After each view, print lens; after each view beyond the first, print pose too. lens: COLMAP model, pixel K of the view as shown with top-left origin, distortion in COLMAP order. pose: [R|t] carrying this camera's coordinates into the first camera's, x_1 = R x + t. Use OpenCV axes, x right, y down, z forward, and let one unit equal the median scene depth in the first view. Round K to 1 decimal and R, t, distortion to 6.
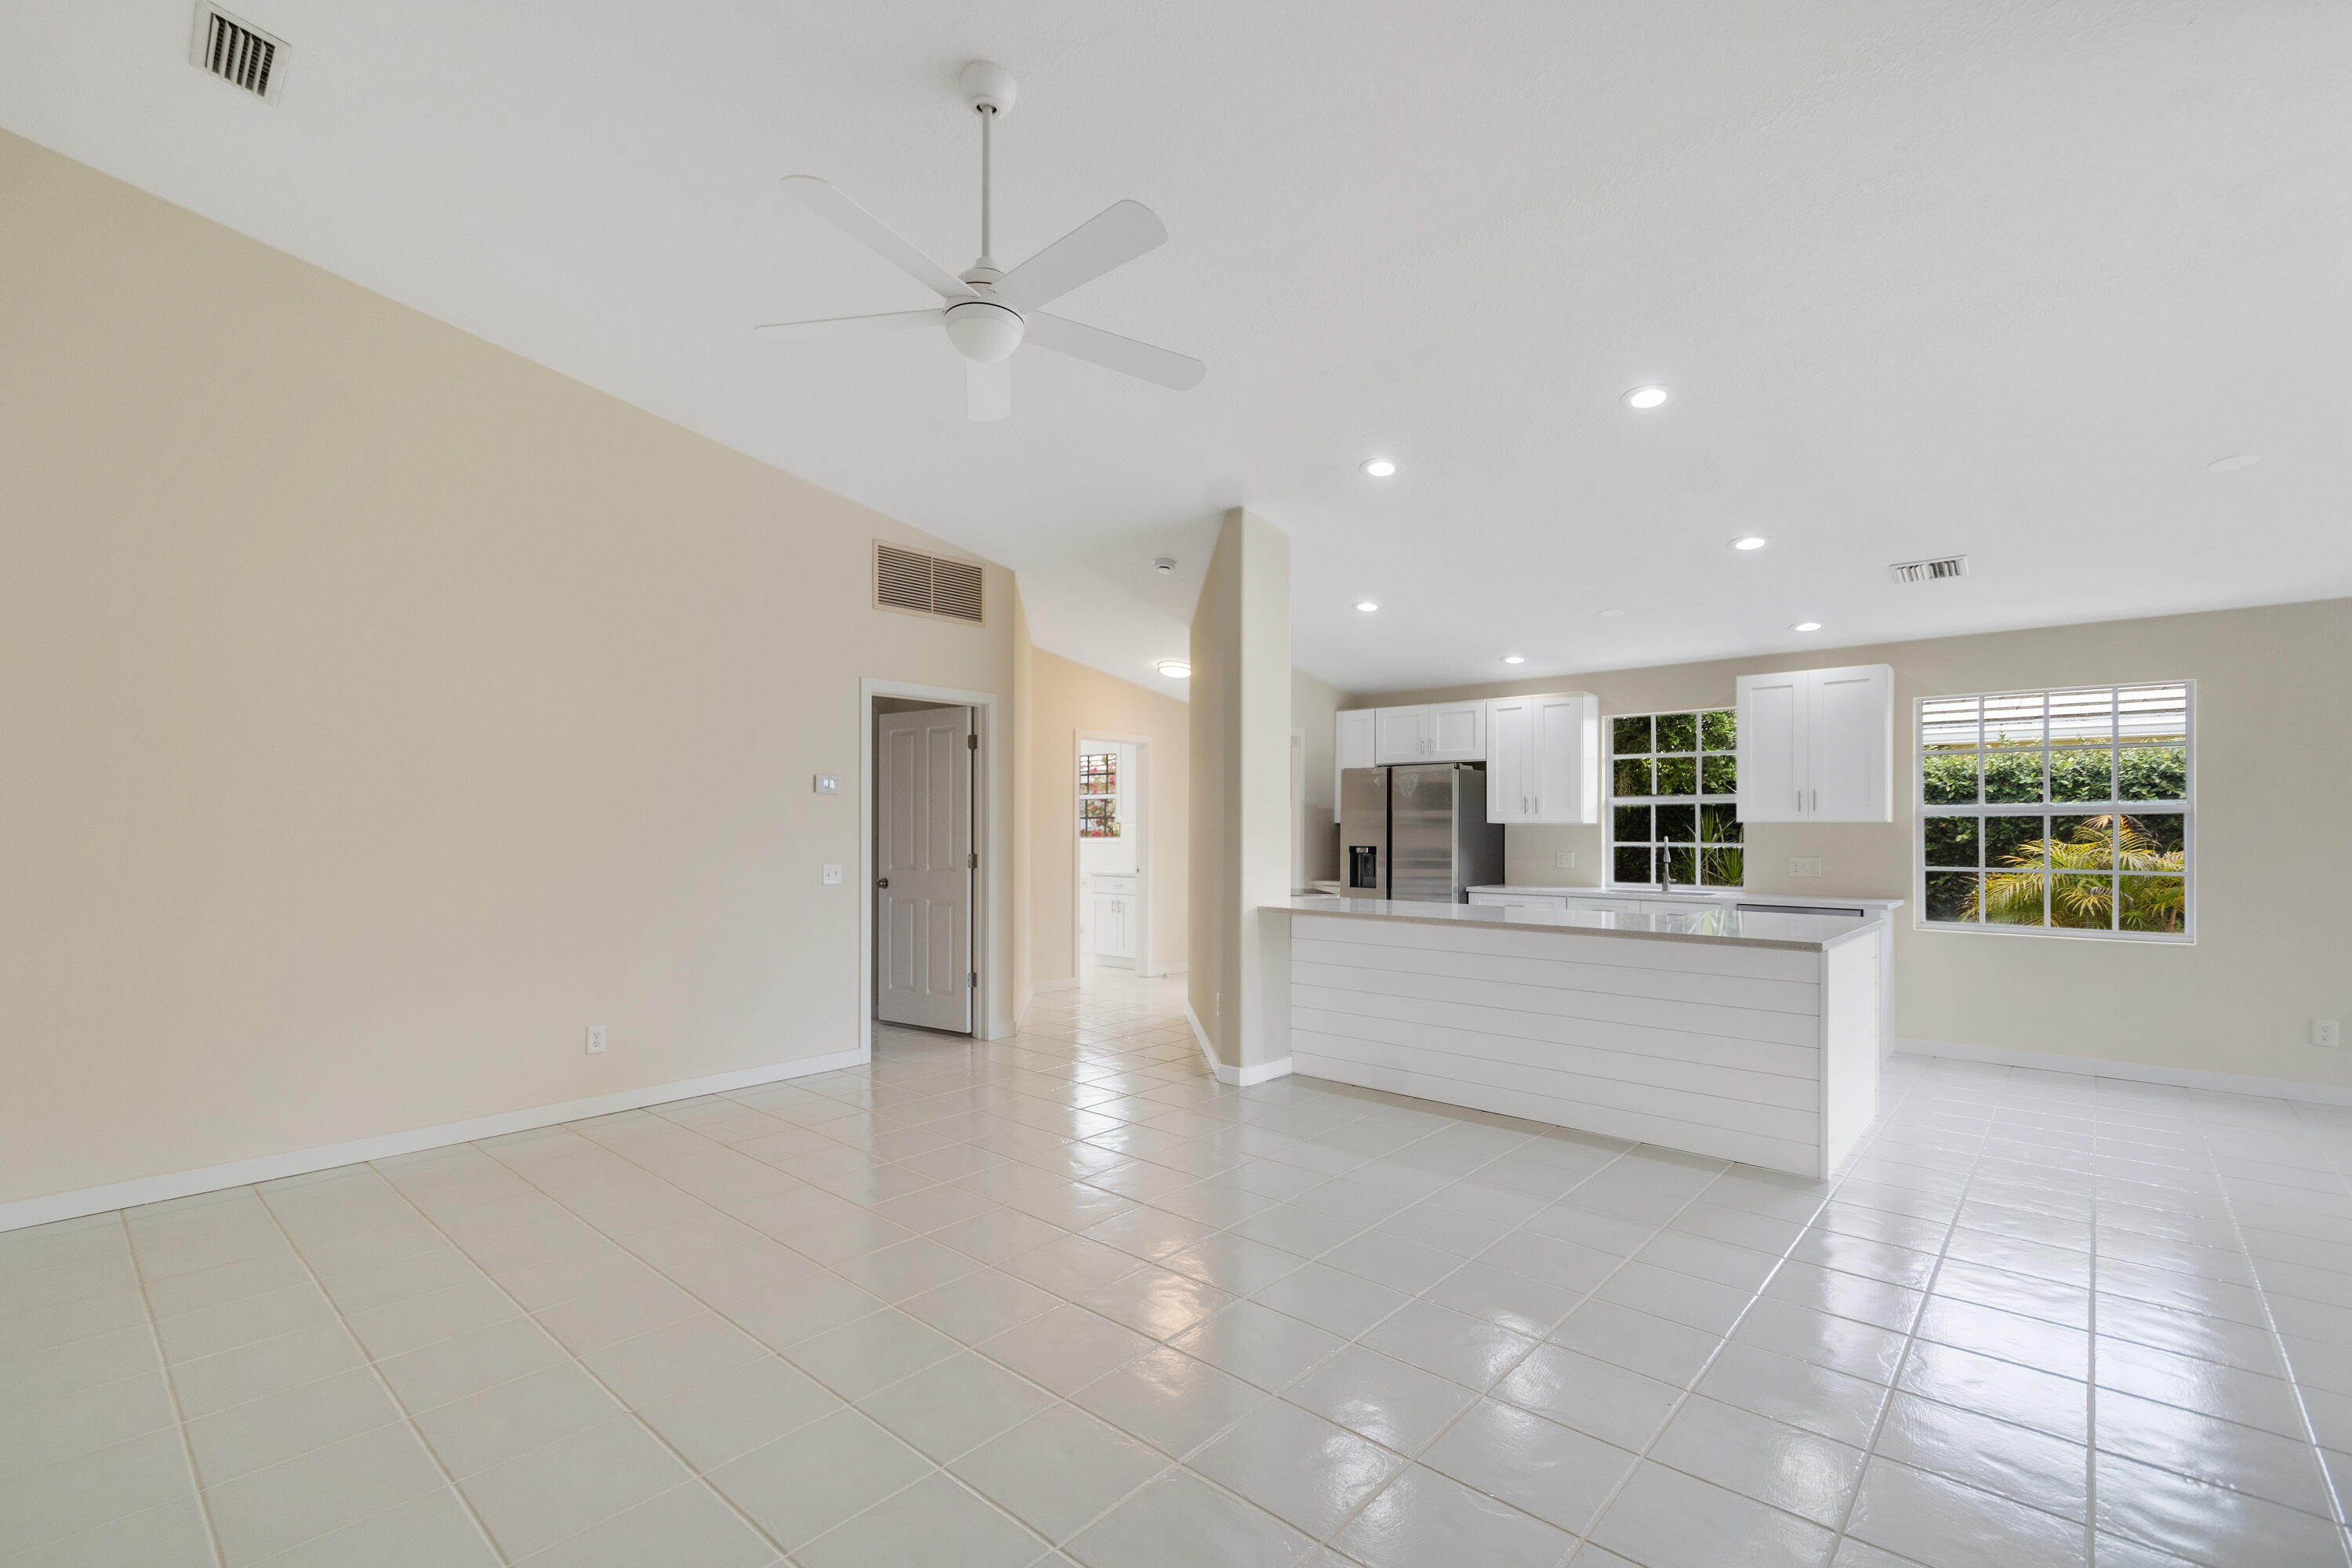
lens RADIAL K [[1039.8, 0, 1180.3], [0, 1039.8, 818.4], [0, 0, 1]] dist [0.000741, -0.004407]
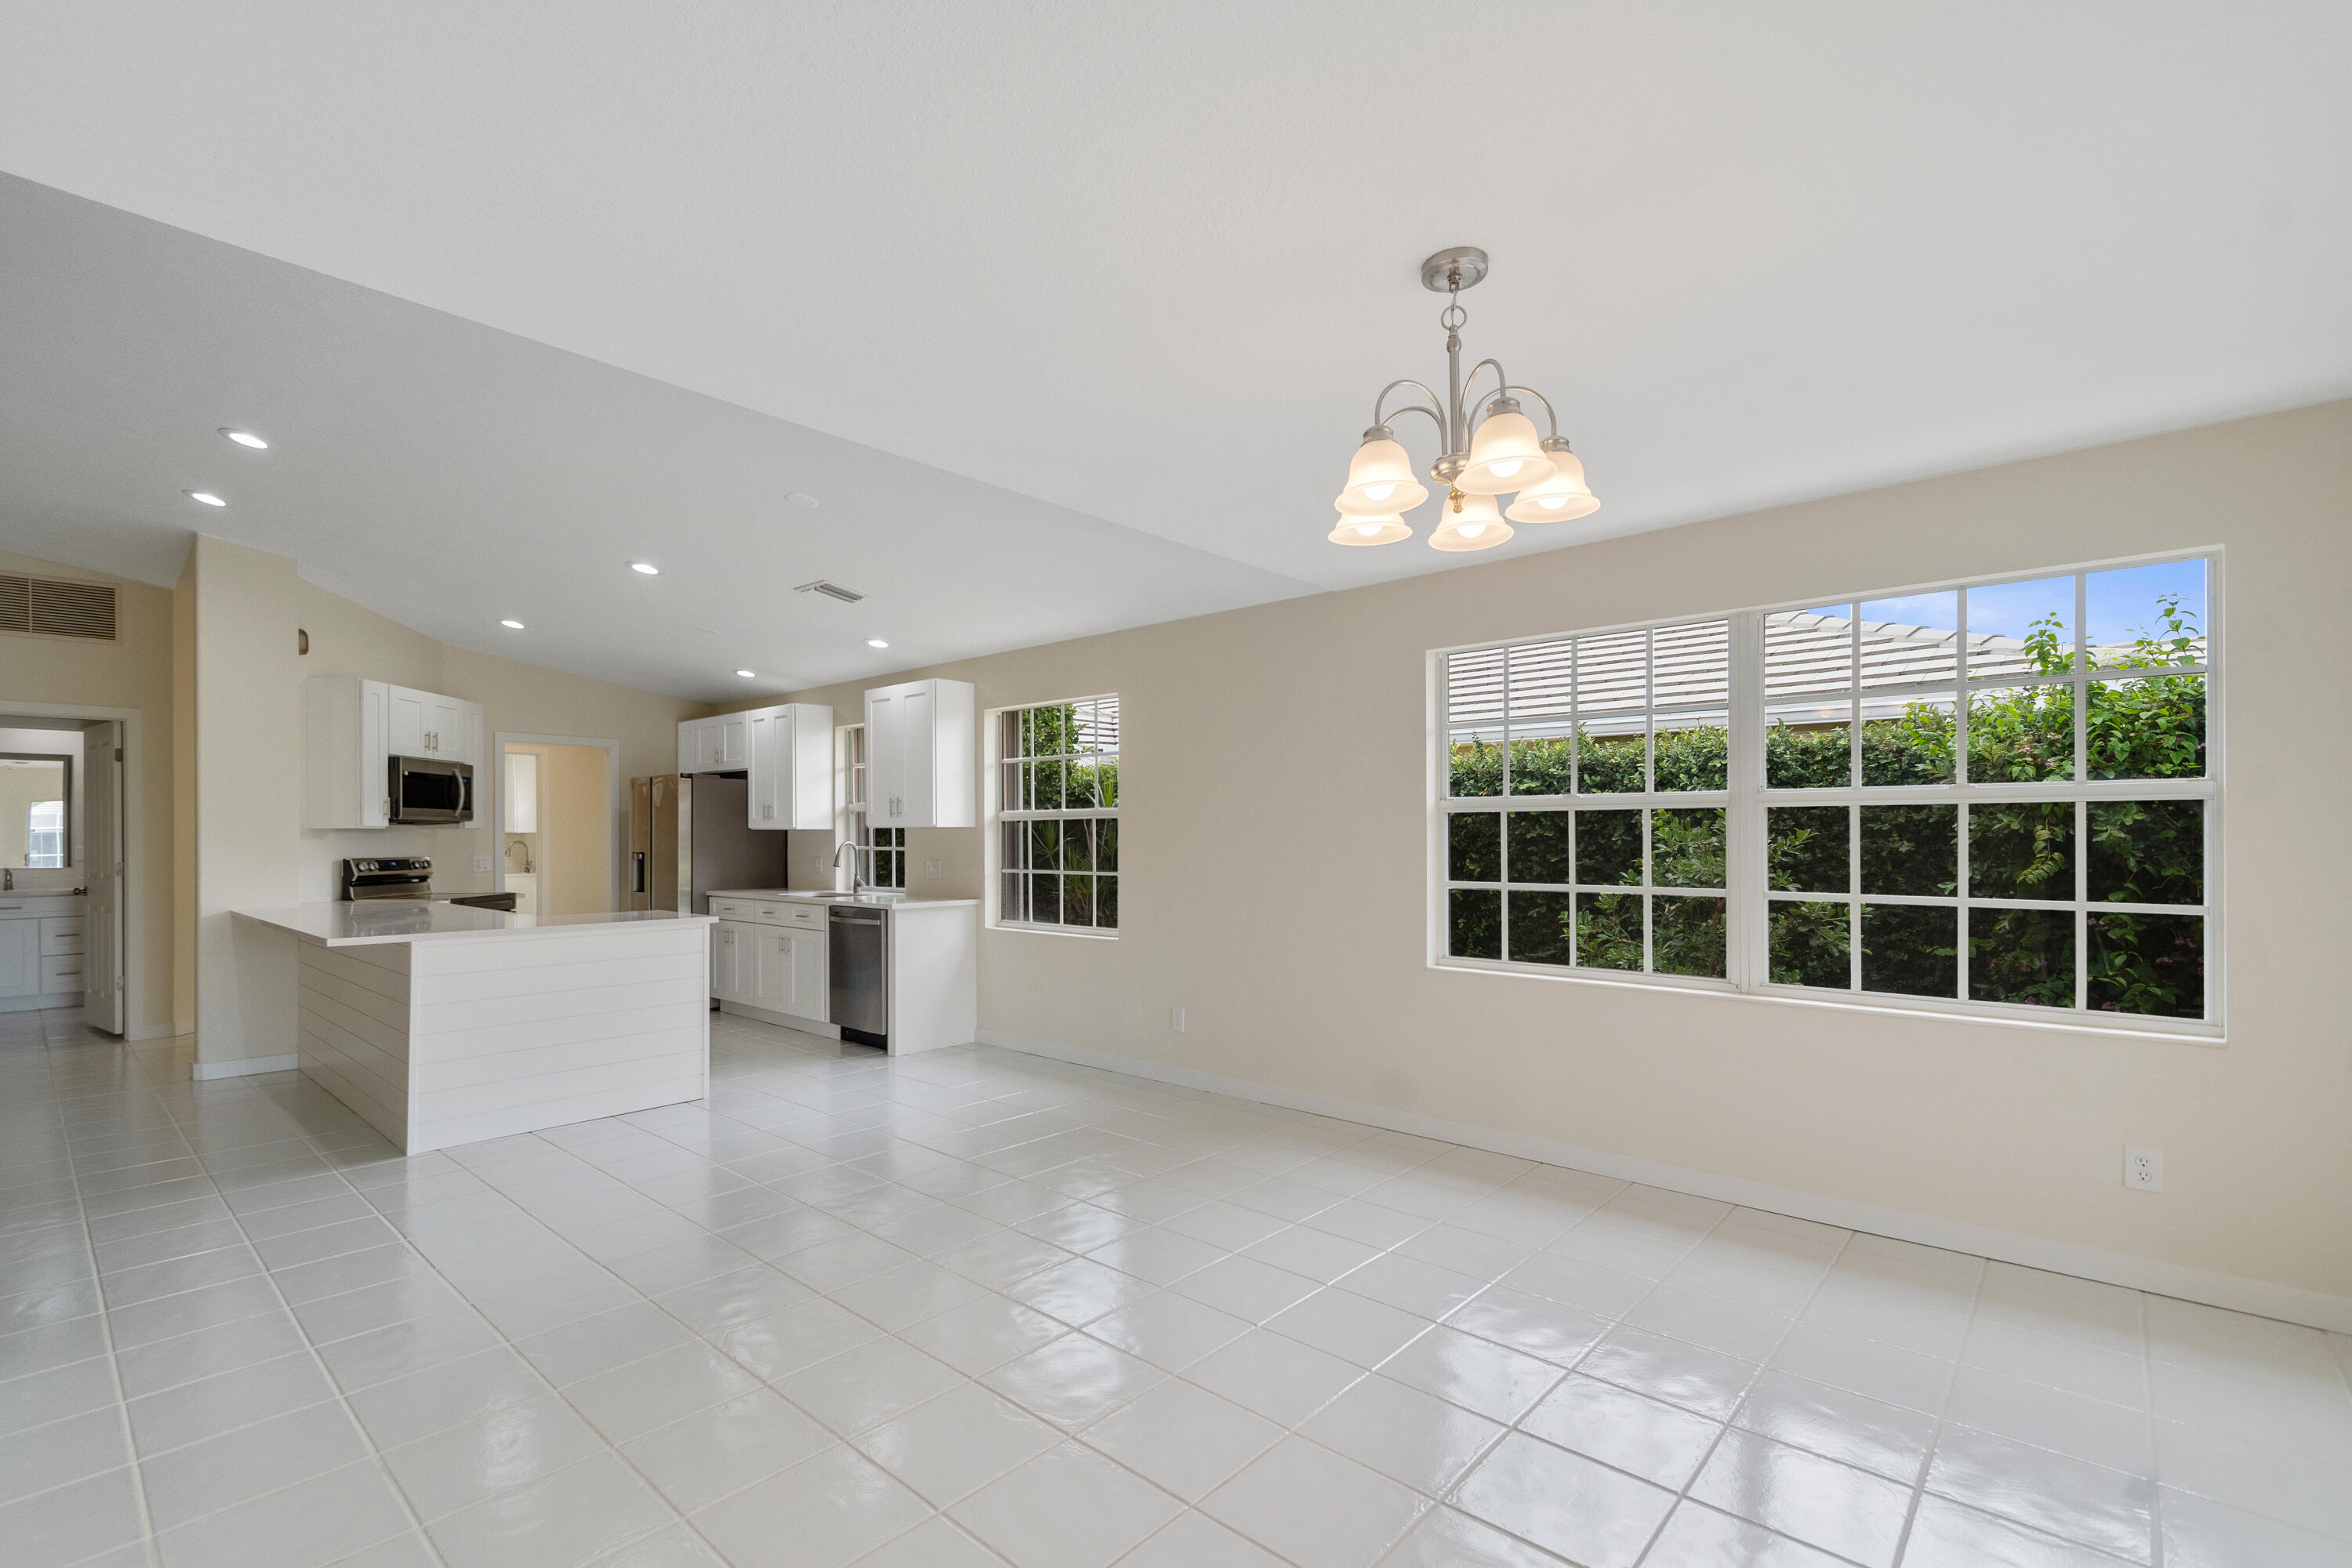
lens RADIAL K [[1039.8, 0, 1235.2], [0, 1039.8, 836.4], [0, 0, 1]] dist [0.000741, -0.004407]
pose [[0.999891, -0.005788, 0.013557, 0.809985], [0.005663, 0.999942, 0.009209, 0.004440], [-0.013610, -0.009132, 0.999866, -0.050412]]
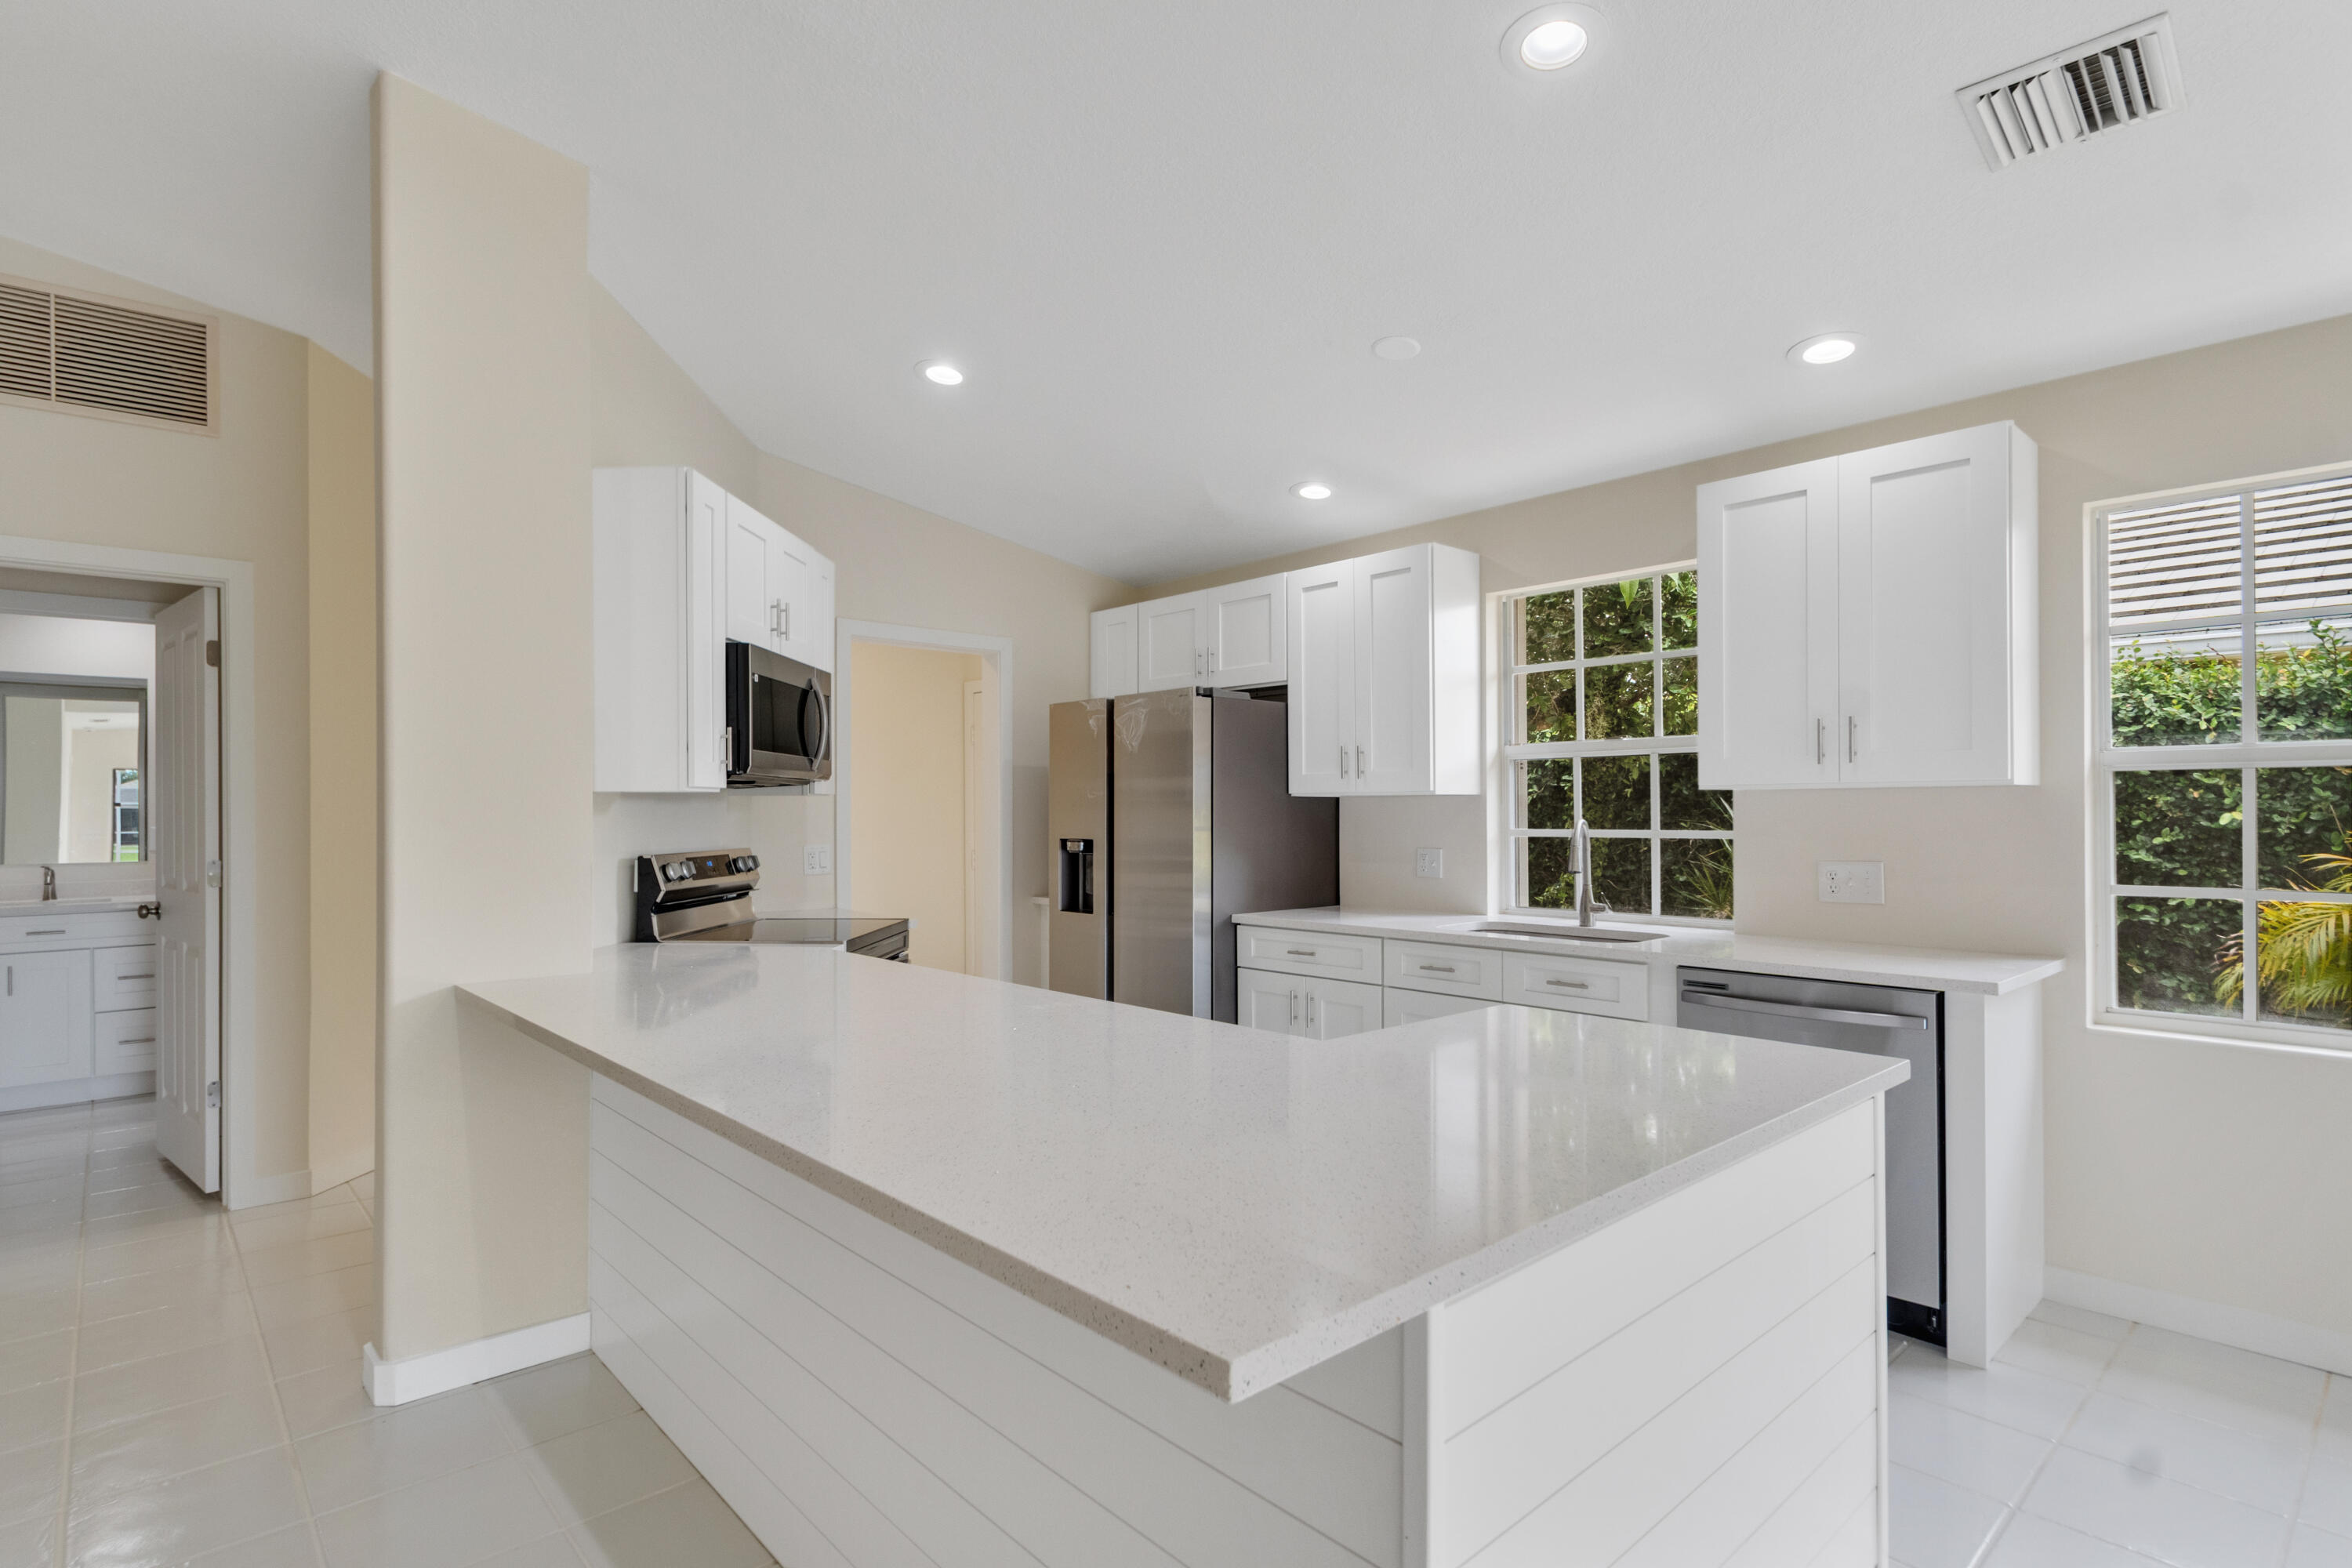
lens RADIAL K [[1159.8, 0, 1213.2], [0, 1159.8, 805.6], [0, 0, 1]] dist [0.000790, -0.001627]
pose [[0.994749, -0.007466, -0.102074, 0.334405], [0.007995, 0.999957, 0.004777, 0.006130], [0.102034, -0.005568, 0.994765, 0.406331]]
